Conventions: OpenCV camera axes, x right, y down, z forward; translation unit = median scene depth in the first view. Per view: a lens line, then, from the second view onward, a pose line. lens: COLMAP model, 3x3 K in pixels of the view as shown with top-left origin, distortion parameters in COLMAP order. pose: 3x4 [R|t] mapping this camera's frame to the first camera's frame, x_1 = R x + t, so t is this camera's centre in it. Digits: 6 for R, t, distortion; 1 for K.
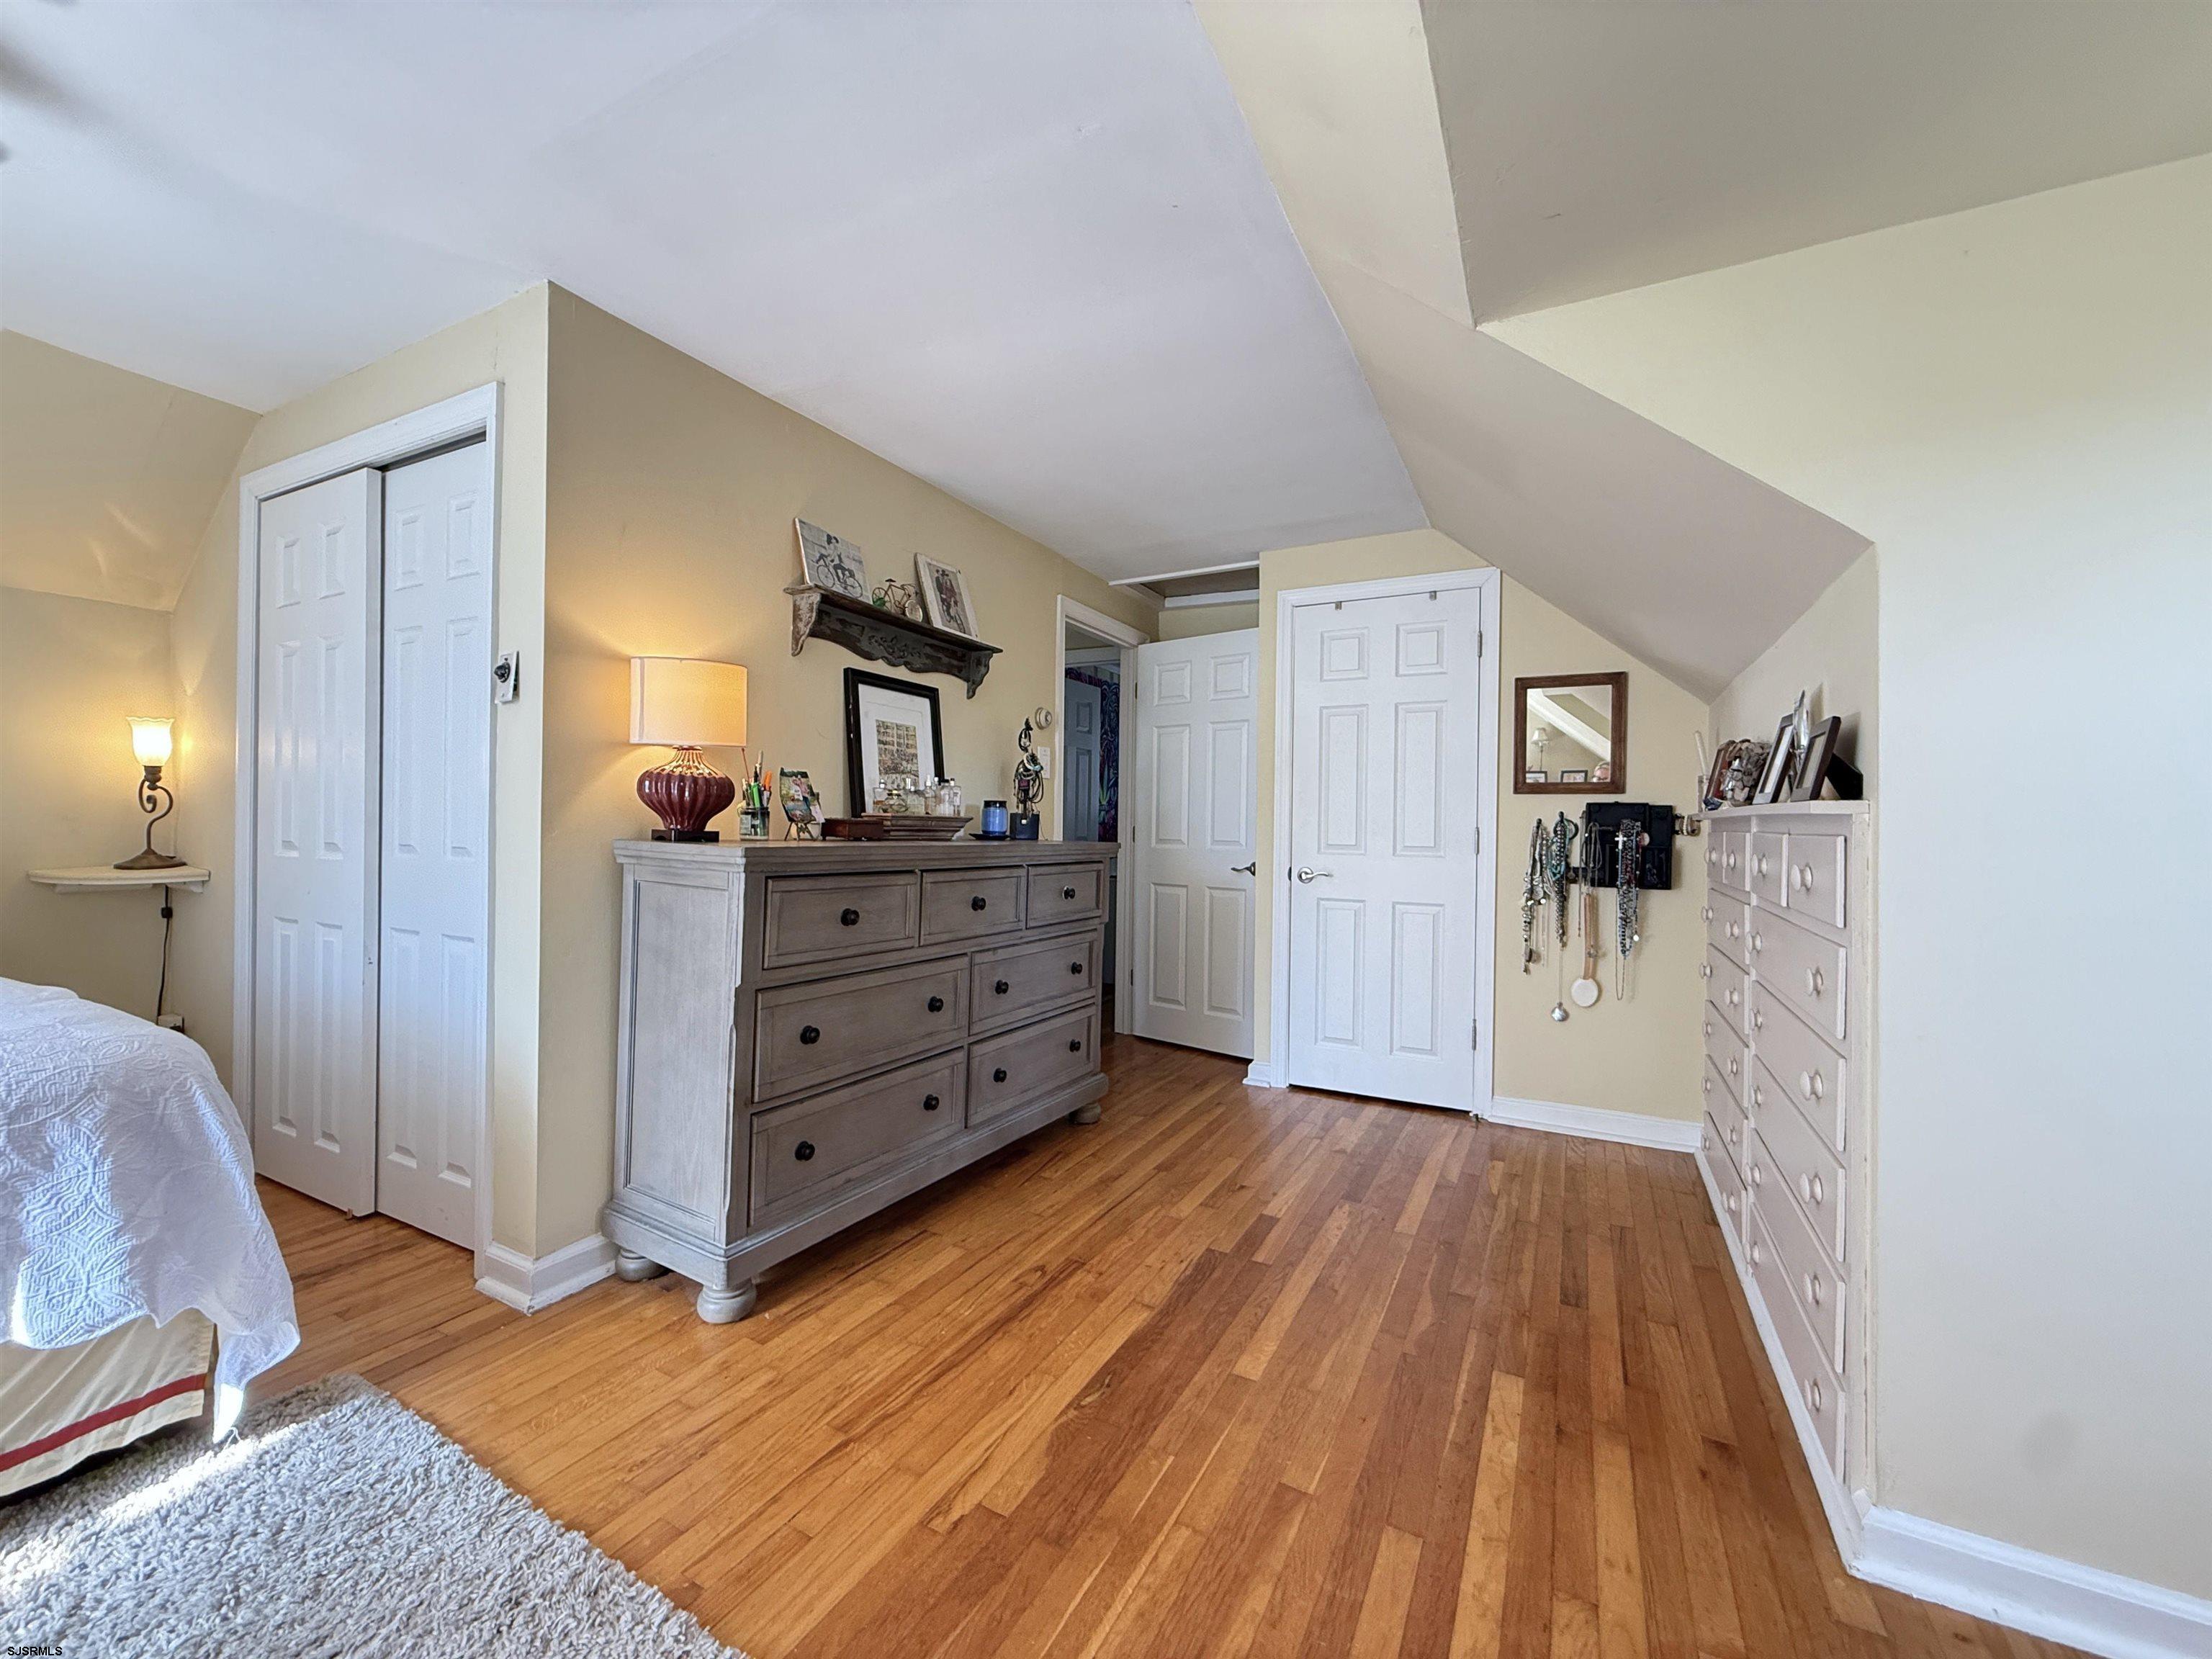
lens RADIAL K [[881.2, 0, 1097.7], [0, 881.2, 827.4], [0, 0, 1]] dist [-0.001129, 0.000500]
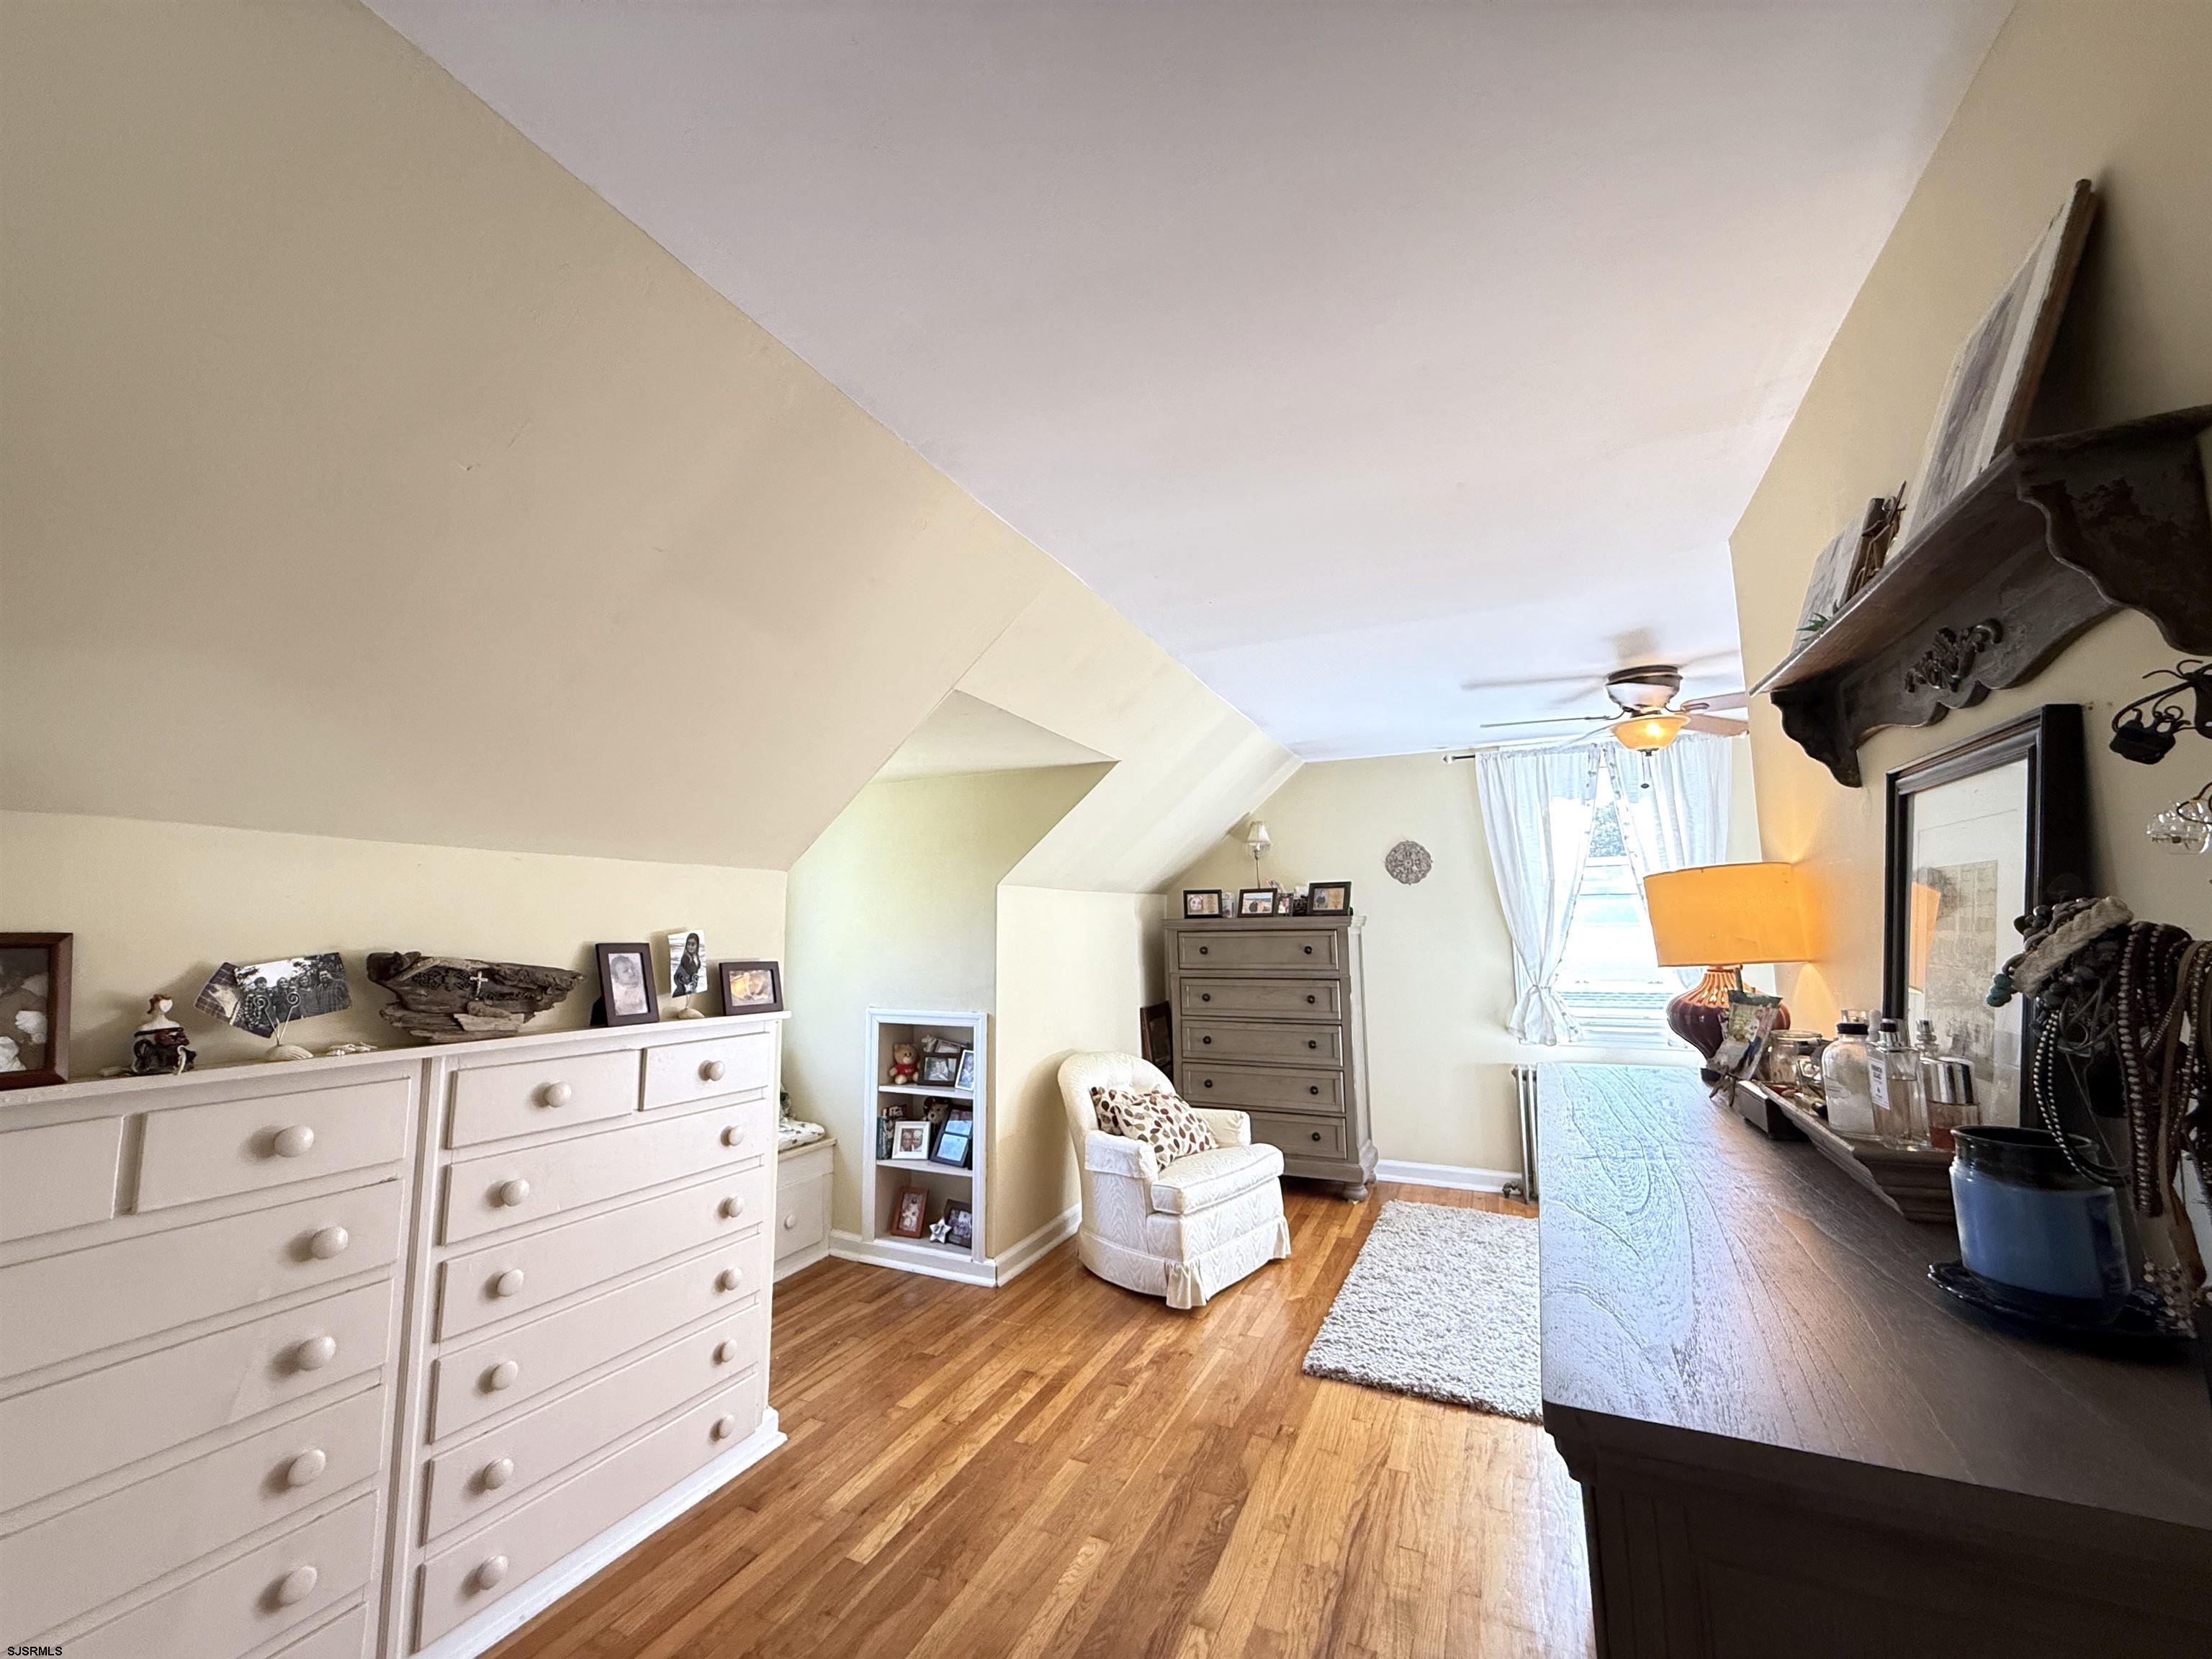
lens RADIAL K [[881.2, 0, 1095.8], [0, 881.2, 826.0], [0, 0, 1]] dist [-0.001129, 0.000500]
pose [[-0.998270, -0.011350, -0.057685, 0.164348], [-0.004425, 0.992911, -0.118781, -0.098846], [0.058624, -0.118320, -0.991243, 1.472353]]
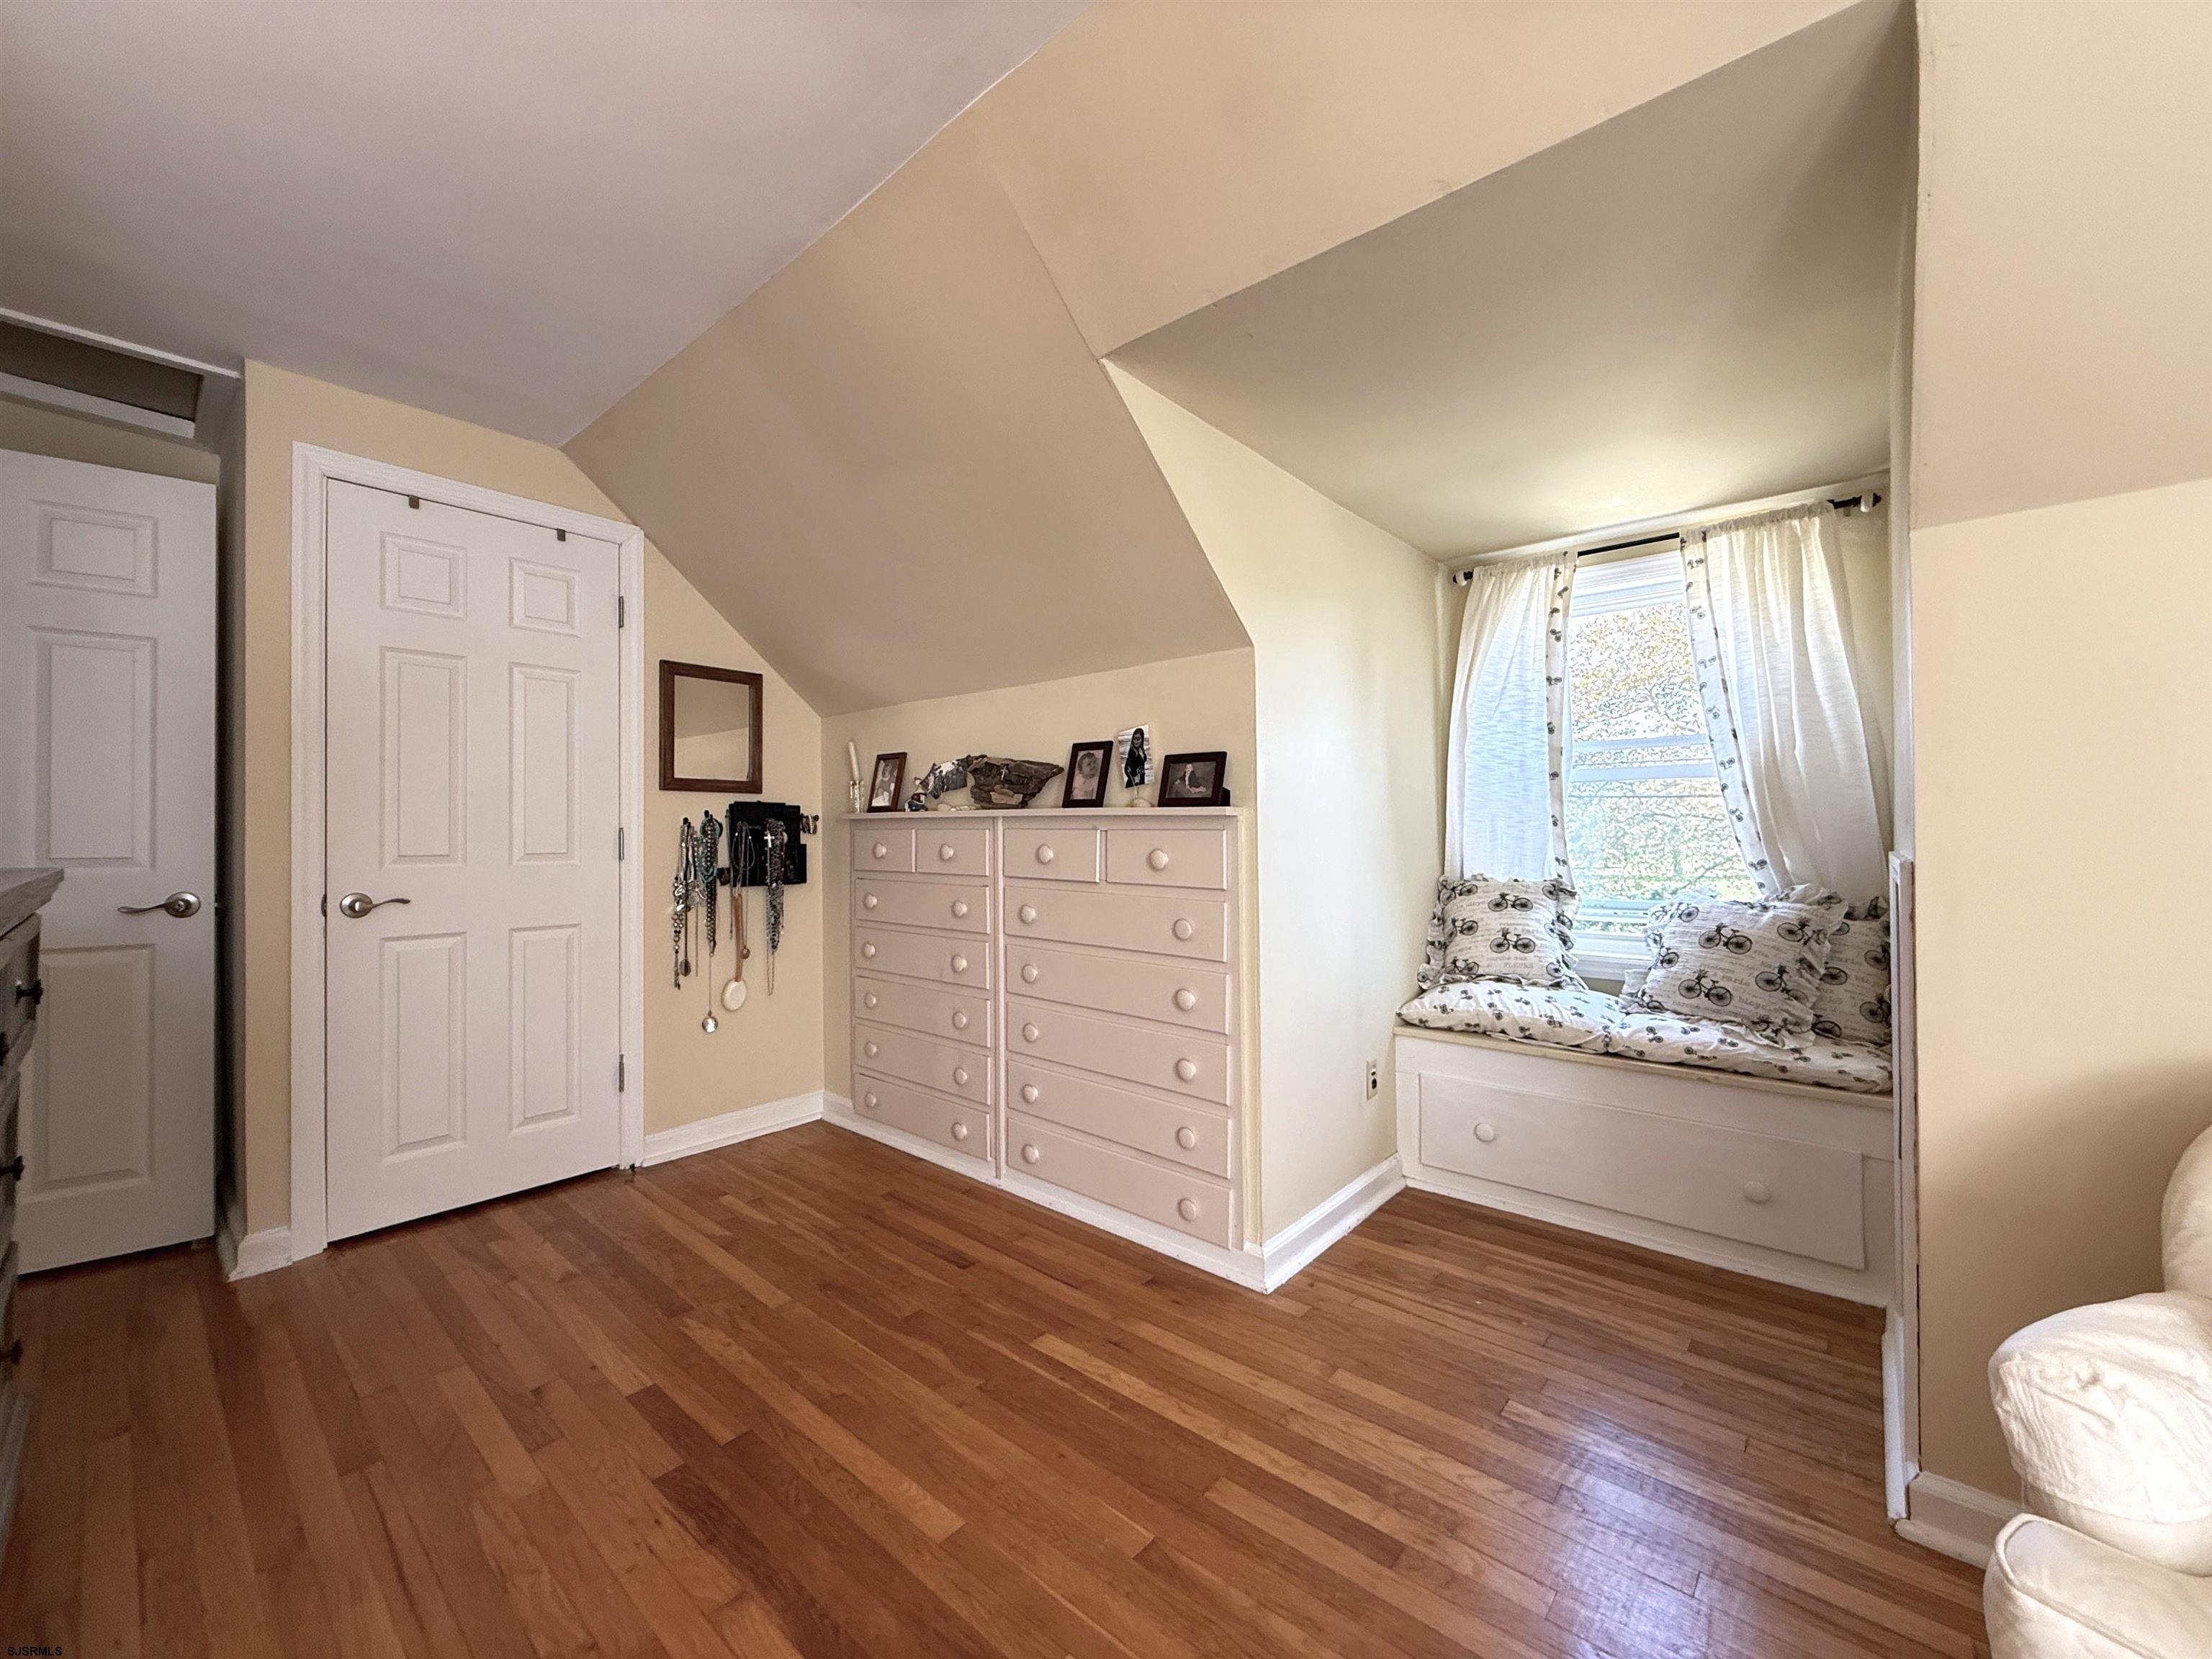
lens RADIAL K [[881.2, 0, 1098.4], [0, 881.2, 826.4], [0, 0, 1]] dist [-0.001129, 0.000500]
pose [[0.221942, -0.007785, 0.975029, -0.371251], [0.007889, 0.999950, 0.006188, -0.004103], [-0.975028, 0.006319, 0.221992, 0.461023]]
